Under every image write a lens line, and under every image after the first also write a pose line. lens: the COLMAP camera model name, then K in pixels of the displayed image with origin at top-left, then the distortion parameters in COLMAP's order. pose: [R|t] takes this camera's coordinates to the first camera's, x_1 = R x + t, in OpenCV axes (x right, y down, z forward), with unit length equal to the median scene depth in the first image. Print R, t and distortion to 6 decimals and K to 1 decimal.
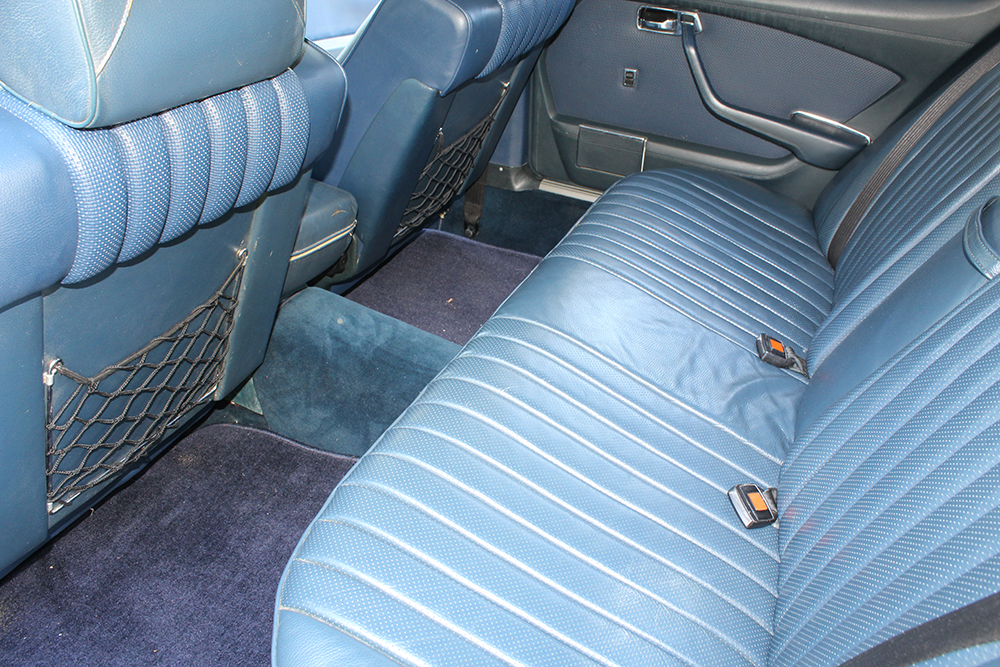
lens RADIAL K [[850.4, 0, 499.7], [0, 850.4, 331.7], [0, 0, 1]] dist [-0.117290, 0.047406]
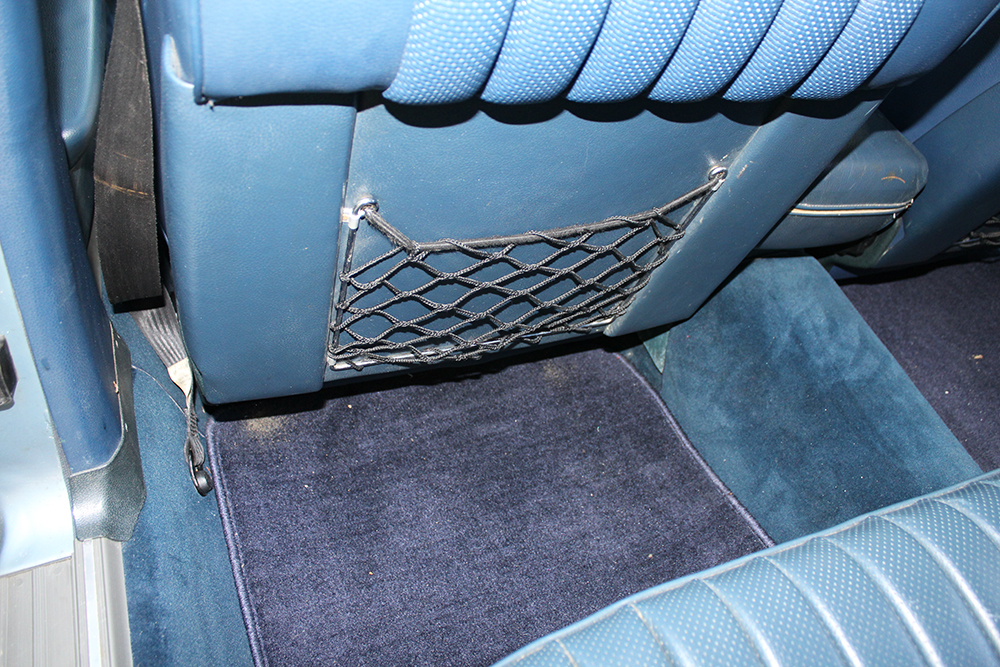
lens RADIAL K [[850.4, 0, 501.4], [0, 850.4, 331.9], [0, 0, 1]] dist [-0.117290, 0.047406]
pose [[0.726137, 0.501651, -0.470182, -0.056358], [-0.446525, 0.864086, 0.232316, -0.057550], [0.522819, 0.041255, 0.851445, 0.334981]]
